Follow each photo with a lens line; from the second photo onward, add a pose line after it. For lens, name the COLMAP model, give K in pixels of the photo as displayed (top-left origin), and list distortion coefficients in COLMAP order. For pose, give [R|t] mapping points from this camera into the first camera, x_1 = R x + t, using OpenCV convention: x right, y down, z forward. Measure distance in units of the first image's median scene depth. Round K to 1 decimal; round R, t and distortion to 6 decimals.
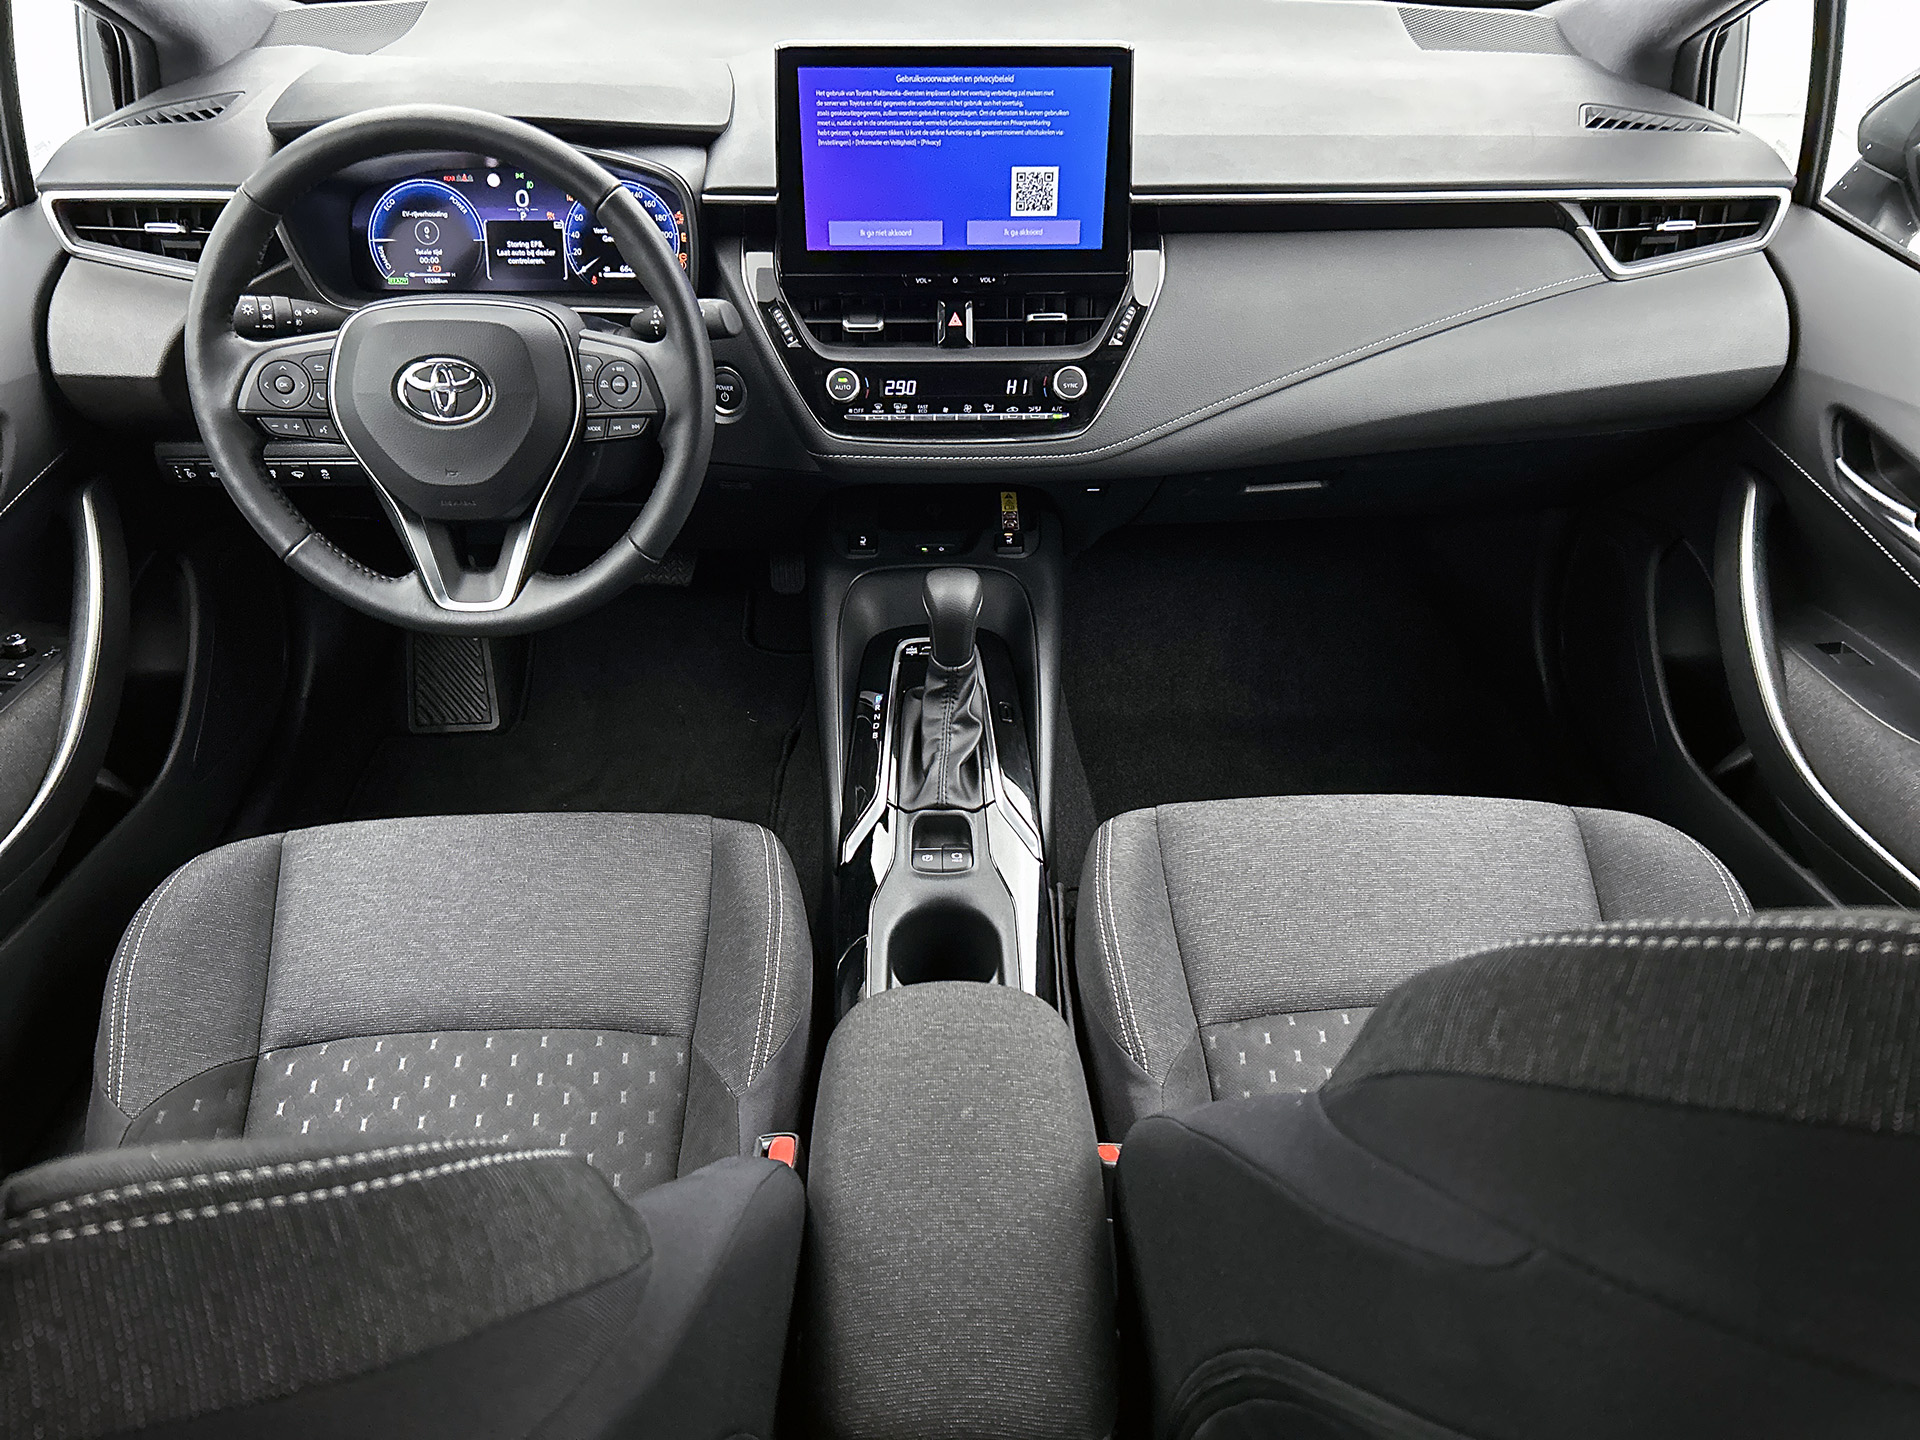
lens RADIAL K [[1424.5, 0, 968.0], [0, 1424.5, 728.9], [0, 0, 1]] dist [0.051243, -0.061622]
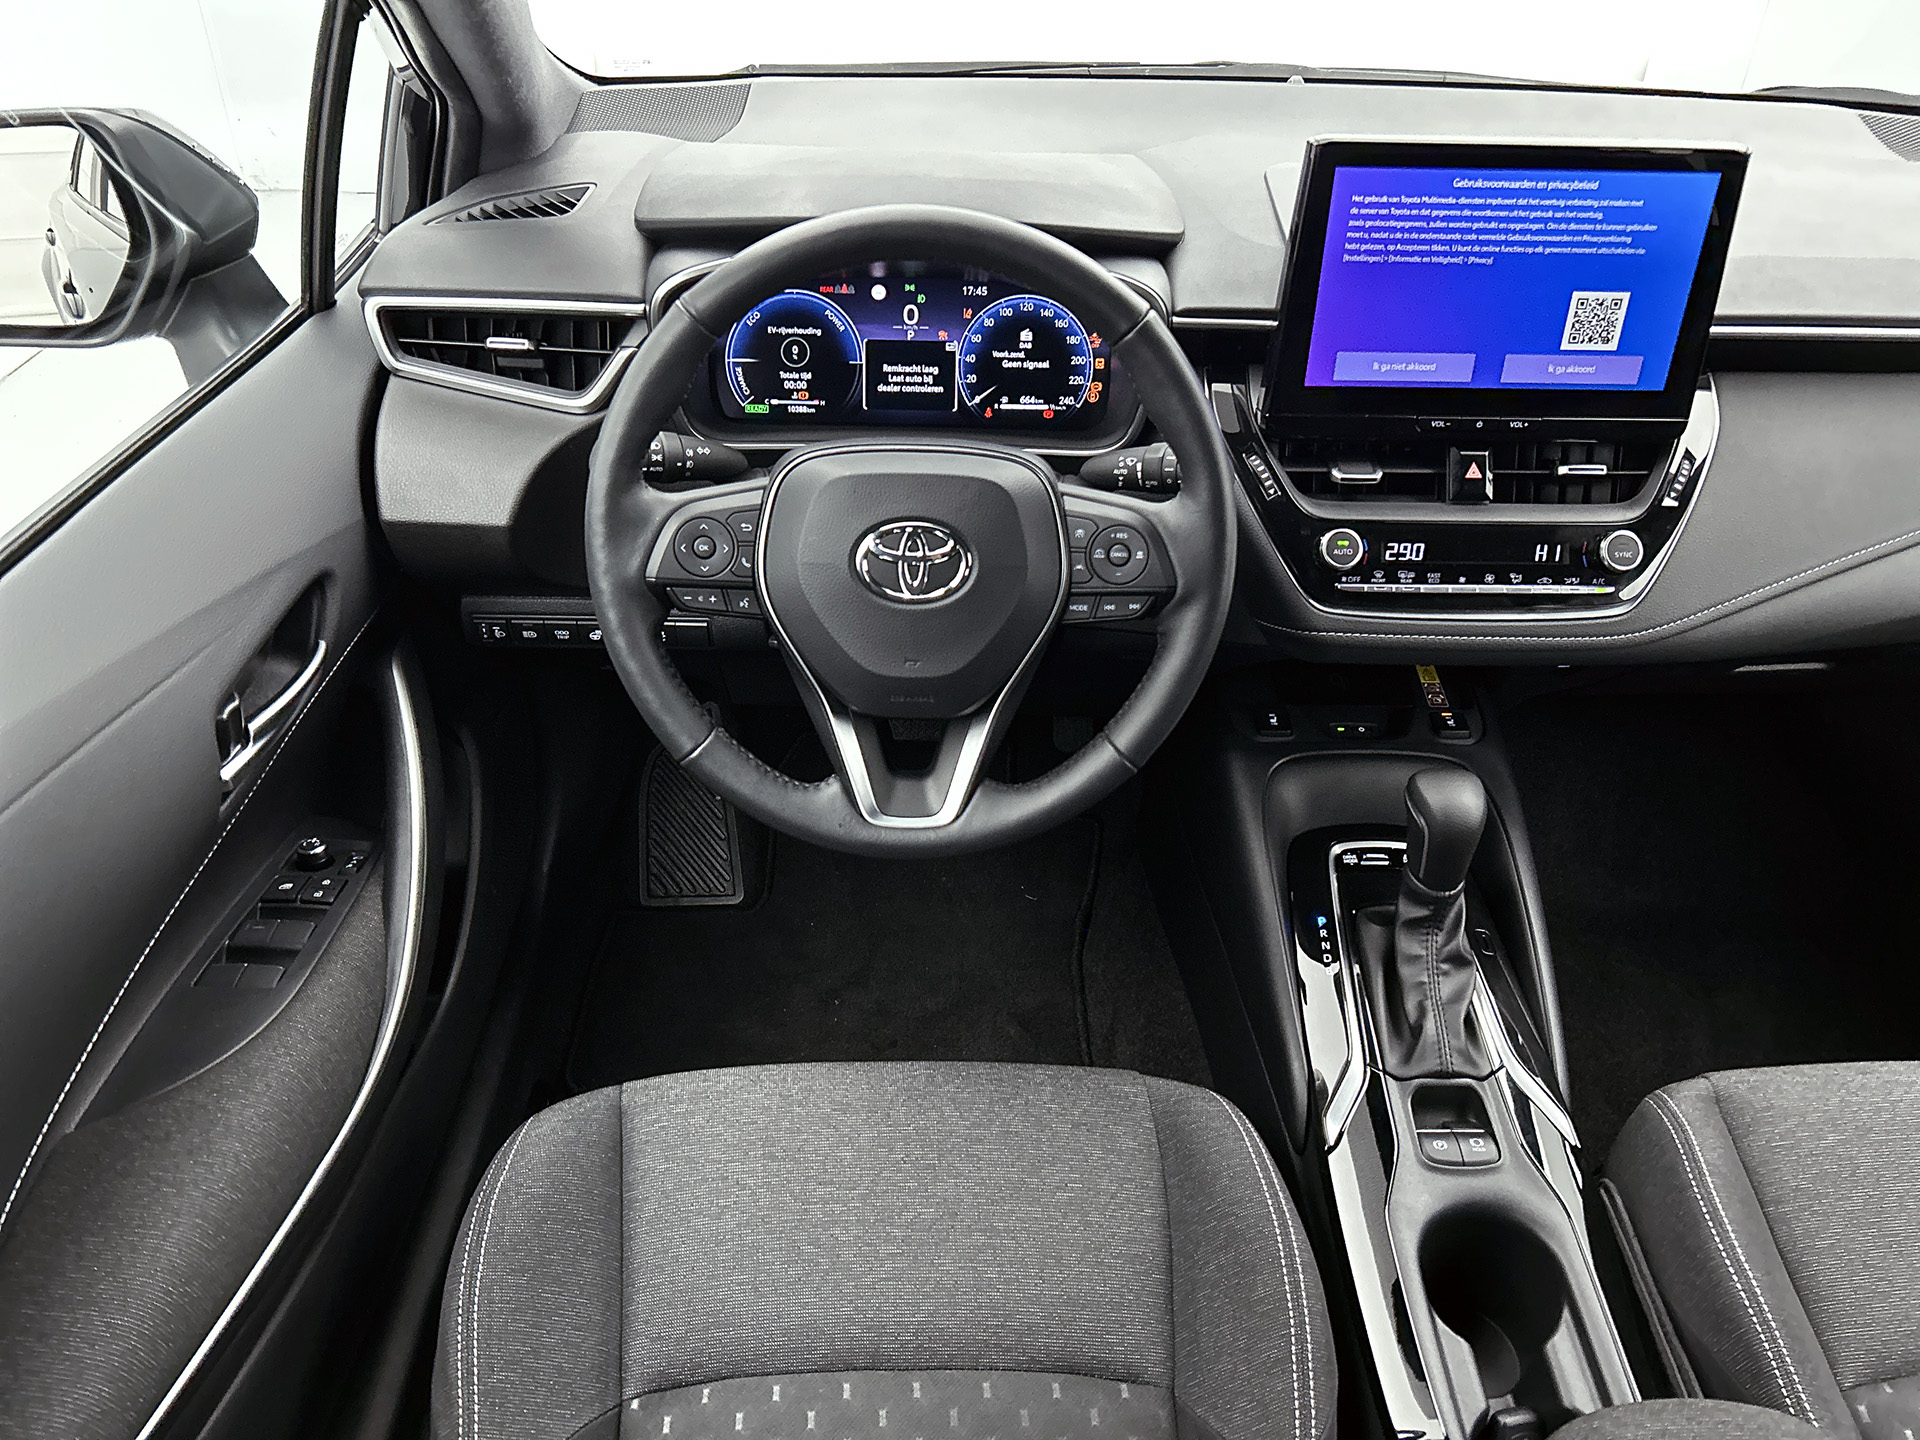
lens RADIAL K [[1424.5, 0, 950.7], [0, 1424.5, 725.8], [0, 0, 1]] dist [0.051243, -0.061622]
pose [[0.999784, 0.020738, 0.001198, -0.305857], [-0.020632, 0.998082, -0.058374, -0.088275], [-0.002406, 0.058337, 0.998294, 0.195934]]
